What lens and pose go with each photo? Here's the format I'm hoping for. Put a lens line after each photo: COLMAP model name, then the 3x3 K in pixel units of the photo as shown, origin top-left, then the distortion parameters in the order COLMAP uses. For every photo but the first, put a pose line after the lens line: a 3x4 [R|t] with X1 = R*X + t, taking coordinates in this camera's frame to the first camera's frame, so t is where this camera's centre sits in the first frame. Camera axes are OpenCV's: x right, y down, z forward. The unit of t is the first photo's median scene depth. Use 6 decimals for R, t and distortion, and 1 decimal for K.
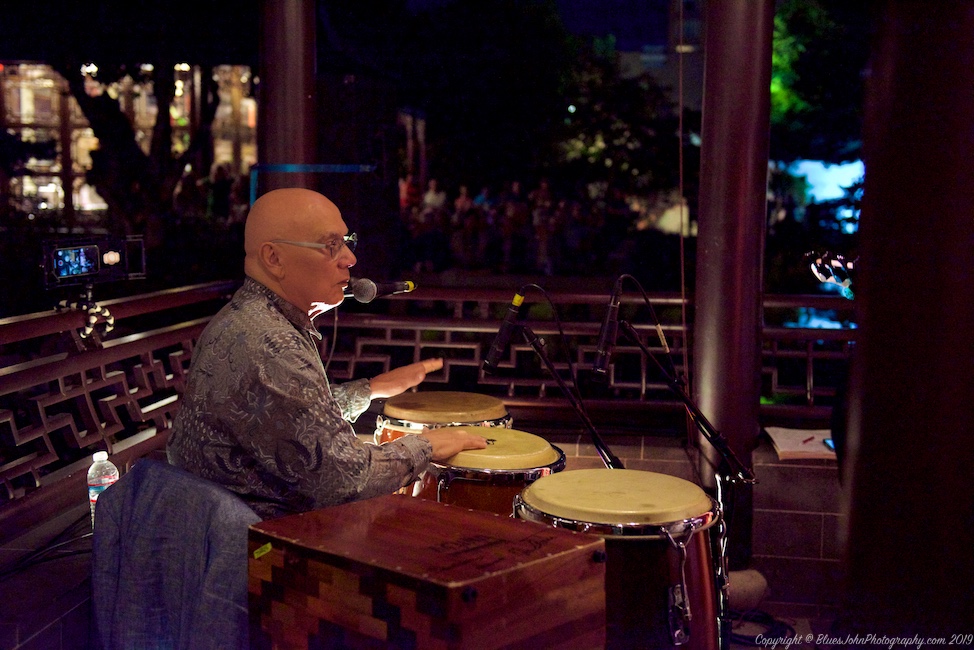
lens RADIAL K [[1149.1, 0, 487.0], [0, 1149.1, 325.0], [0, 0, 1]] dist [0.010813, 0.265218]
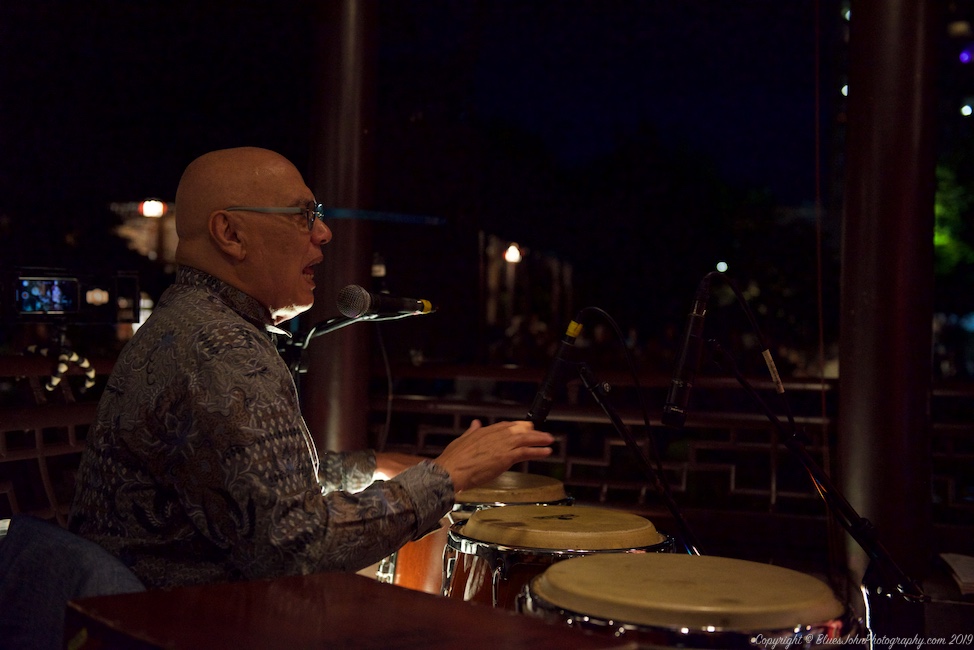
lens RADIAL K [[1149.1, 0, 487.0], [0, 1149.1, 325.0], [0, 0, 1]] dist [0.010813, 0.265218]
pose [[0.990886, 0.013131, -0.134059, 0.058782], [-0.031205, 0.990541, -0.133625, 0.062822], [0.131036, 0.136590, 0.981923, 0.237771]]
